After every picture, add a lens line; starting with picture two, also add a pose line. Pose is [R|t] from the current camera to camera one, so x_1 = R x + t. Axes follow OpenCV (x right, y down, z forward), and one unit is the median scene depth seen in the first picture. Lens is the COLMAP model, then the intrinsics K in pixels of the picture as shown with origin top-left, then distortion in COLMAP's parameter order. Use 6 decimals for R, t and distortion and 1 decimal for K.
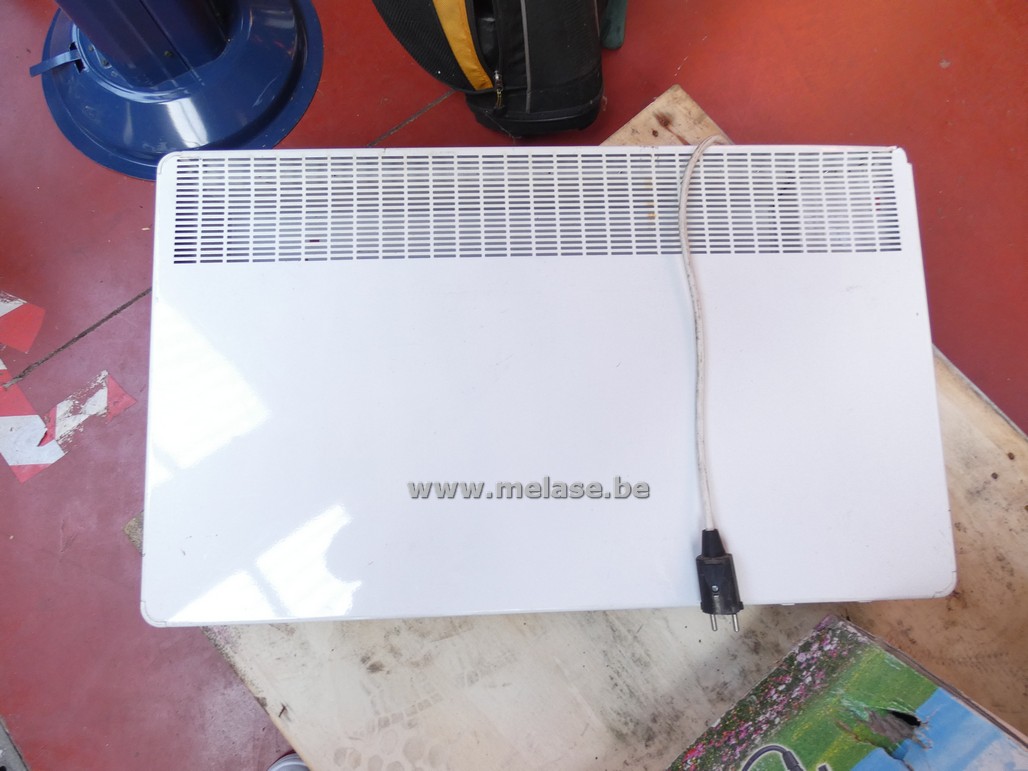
lens RADIAL K [[610.4, 0, 514.0], [0, 610.4, 385.5], [0, 0, 1]] dist [-0.002513, -0.000050]
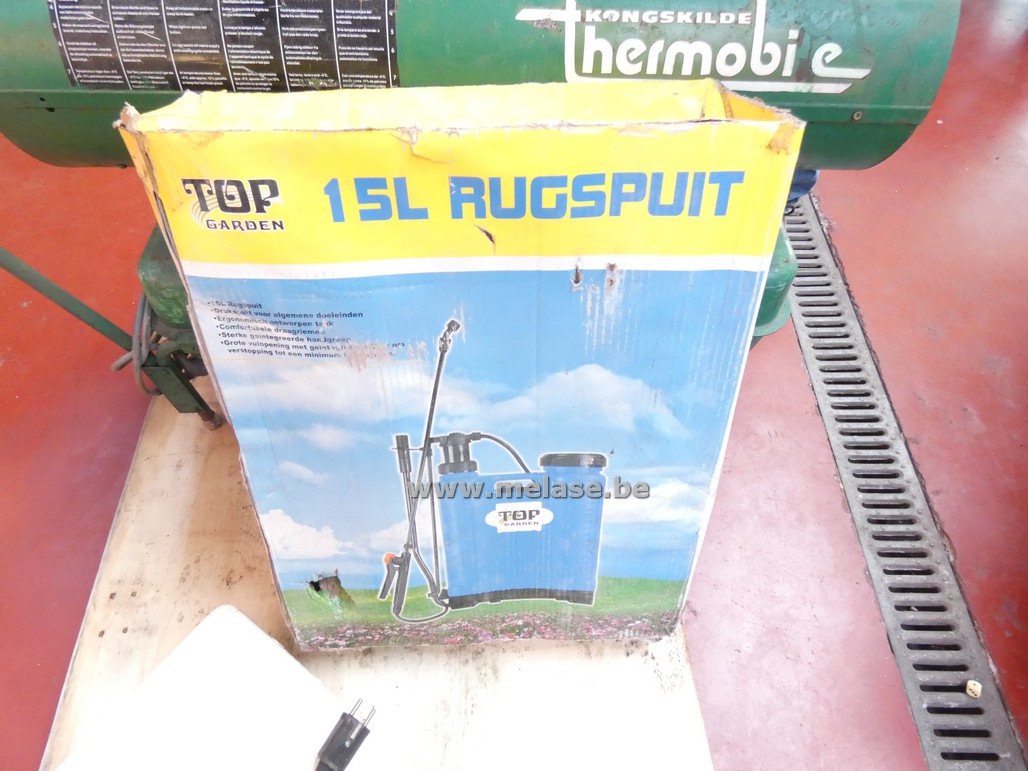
lens RADIAL K [[610.4, 0, 514.0], [0, 610.4, 385.5], [0, 0, 1]] dist [-0.002513, -0.000050]
pose [[-0.796056, -0.517195, 0.314330, 0.055387], [0.594407, -0.570369, 0.566887, 0.243050], [-0.113907, 0.638114, 0.761470, -0.391814]]
